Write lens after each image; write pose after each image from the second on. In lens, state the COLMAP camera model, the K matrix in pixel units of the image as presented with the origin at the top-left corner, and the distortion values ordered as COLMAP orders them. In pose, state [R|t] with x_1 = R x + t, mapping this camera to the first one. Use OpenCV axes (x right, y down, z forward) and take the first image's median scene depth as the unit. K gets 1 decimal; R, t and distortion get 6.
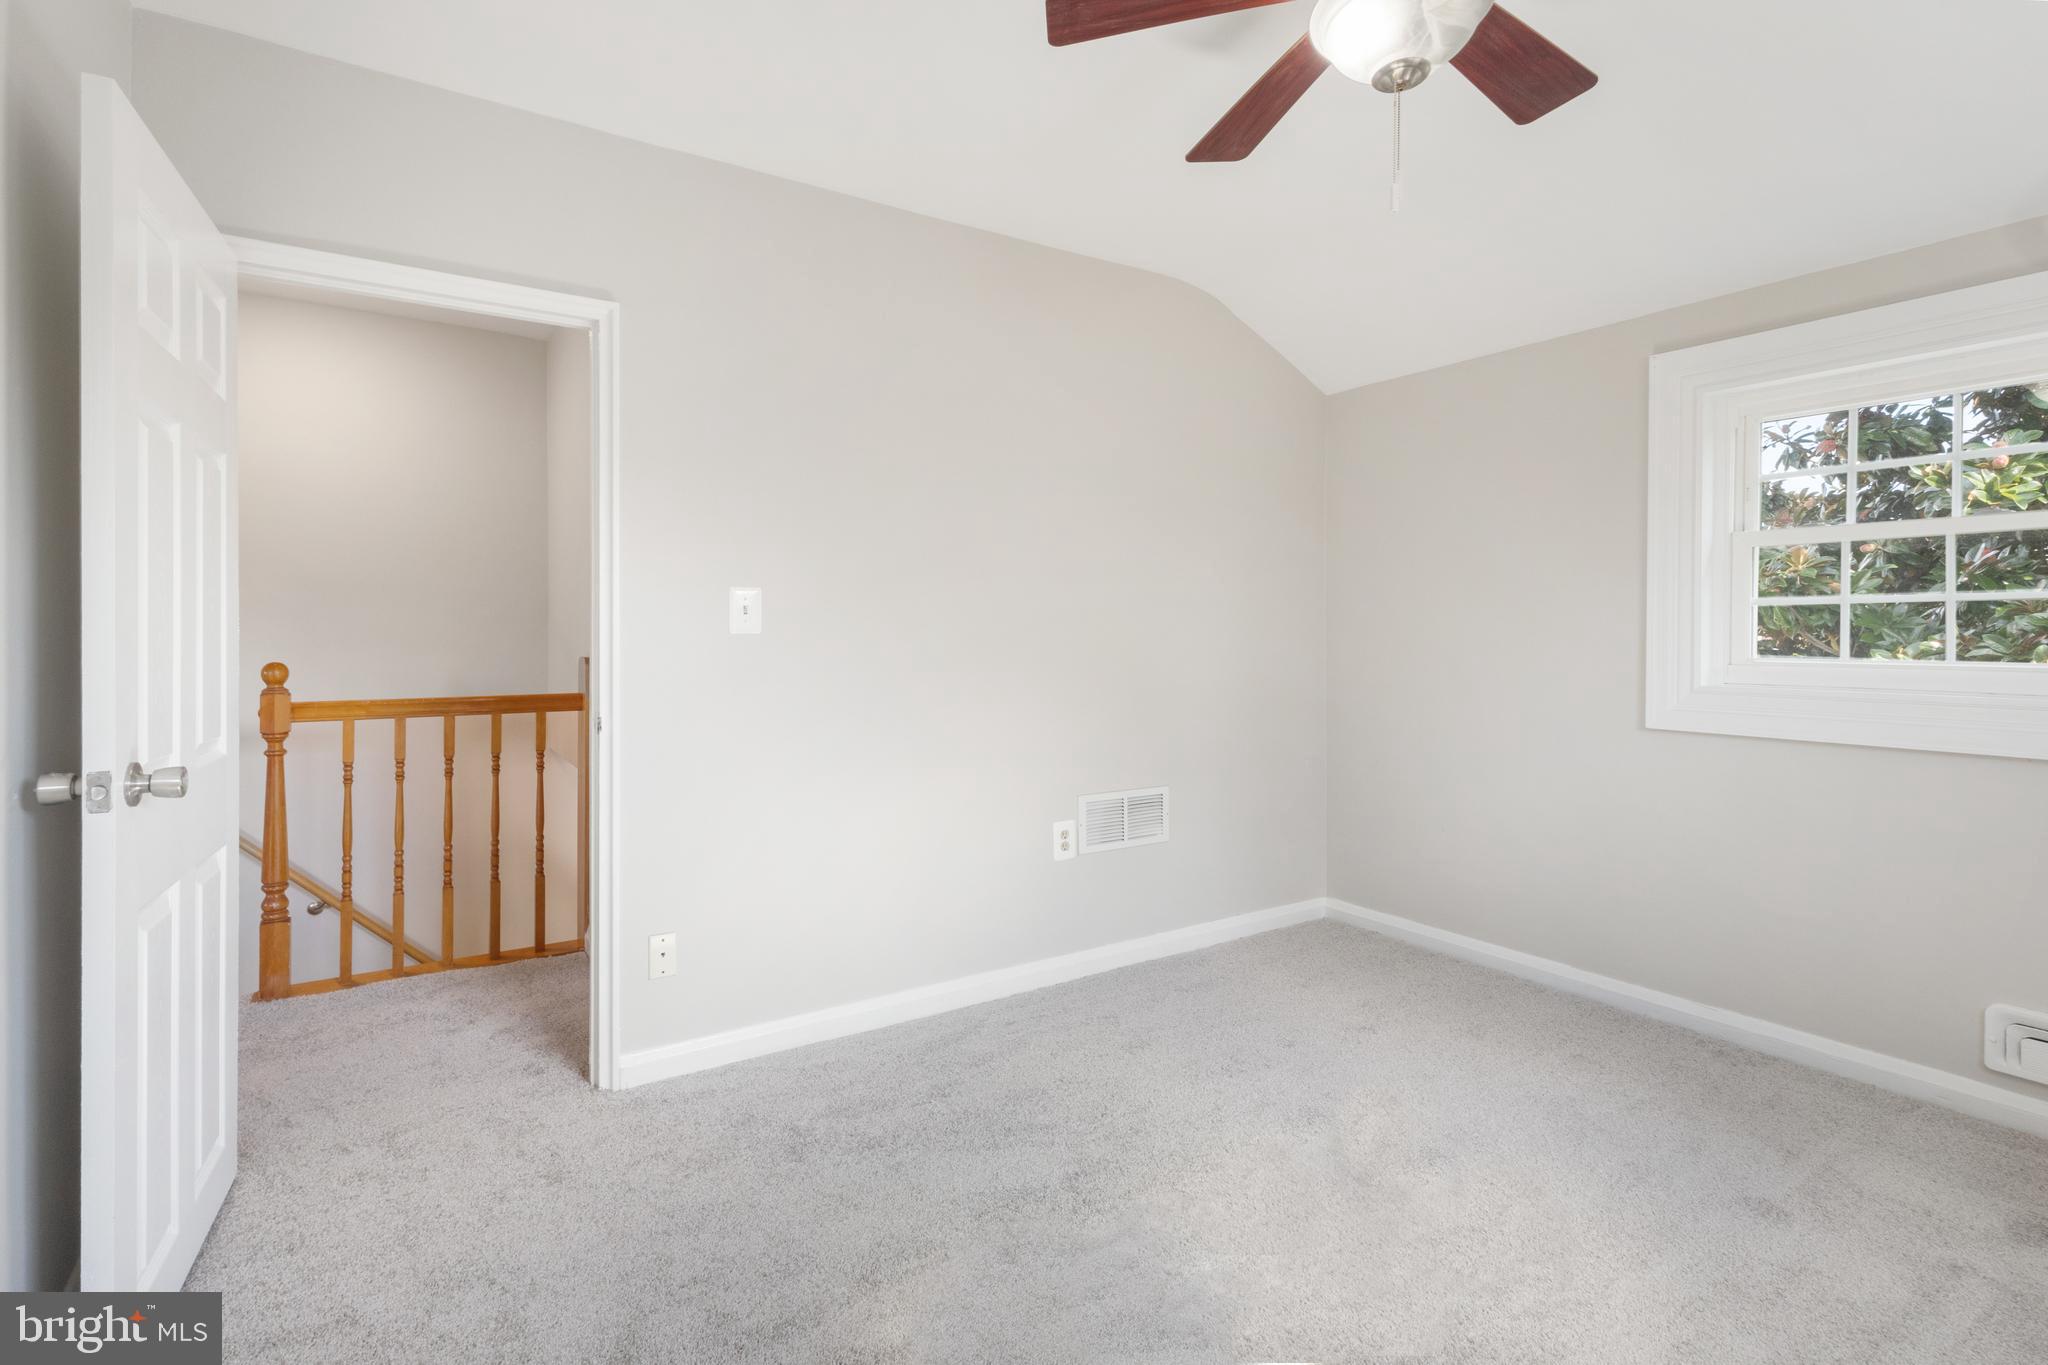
lens RADIAL K [[989.3, 0, 1022.4], [0, 989.3, 638.0], [0, 0, 1]] dist [-0.001063, -0.000137]
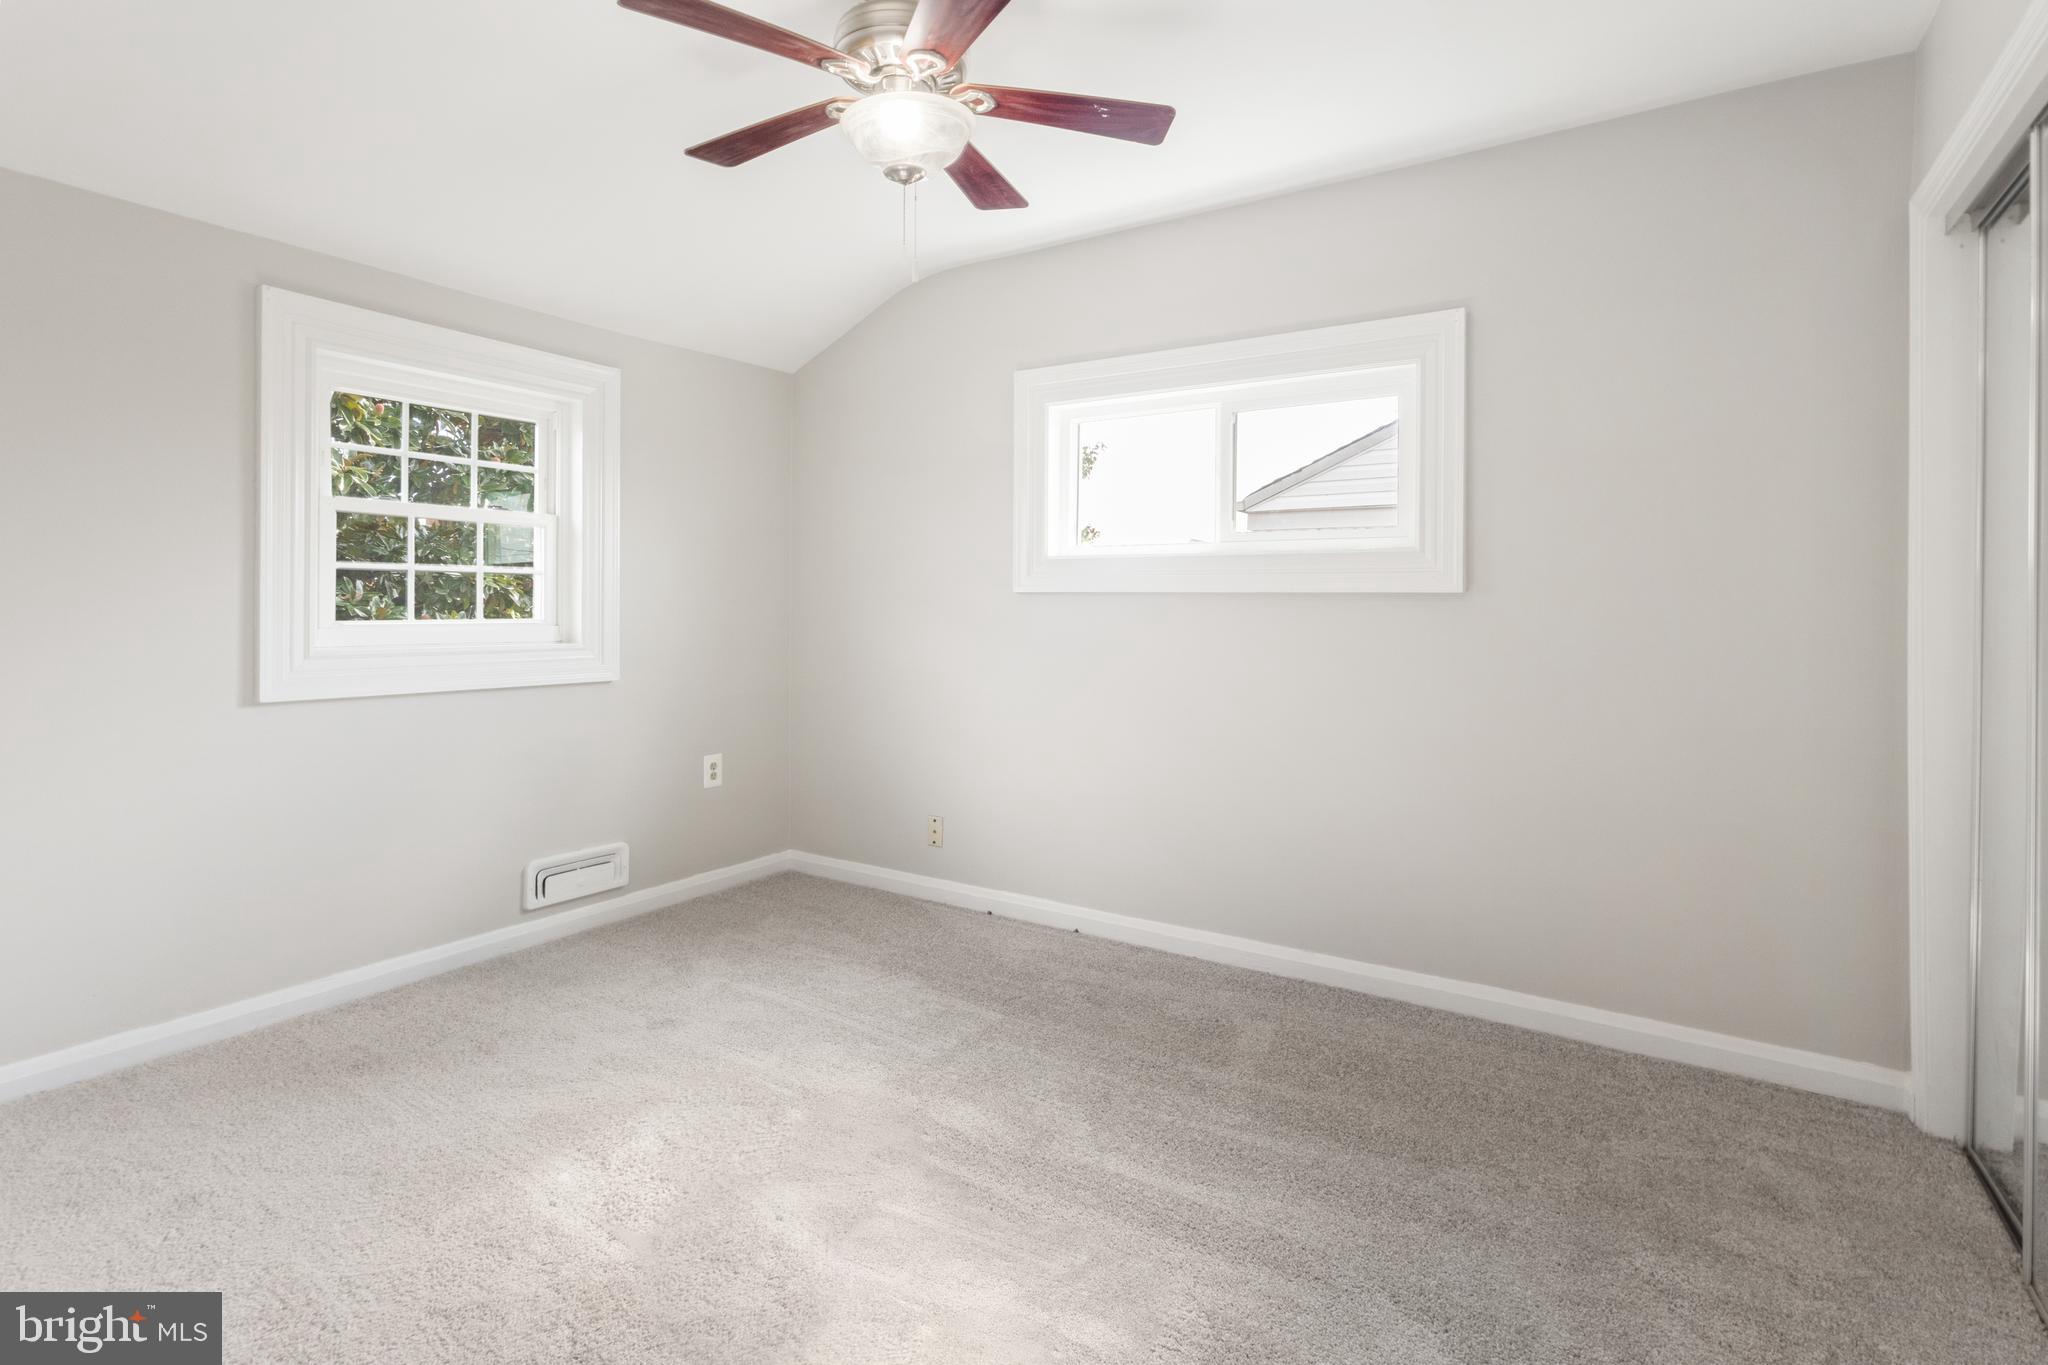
lens RADIAL K [[1010.1, 0, 1022.0], [0, 1010.1, 611.4], [0, 0, 1]] dist [-0.002220, -0.000329]
pose [[-0.388621, -0.010789, 0.921335, -0.513359], [-0.003567, 0.999942, 0.010205, -0.002077], [-0.921391, 0.000679, -0.388637, 0.786551]]
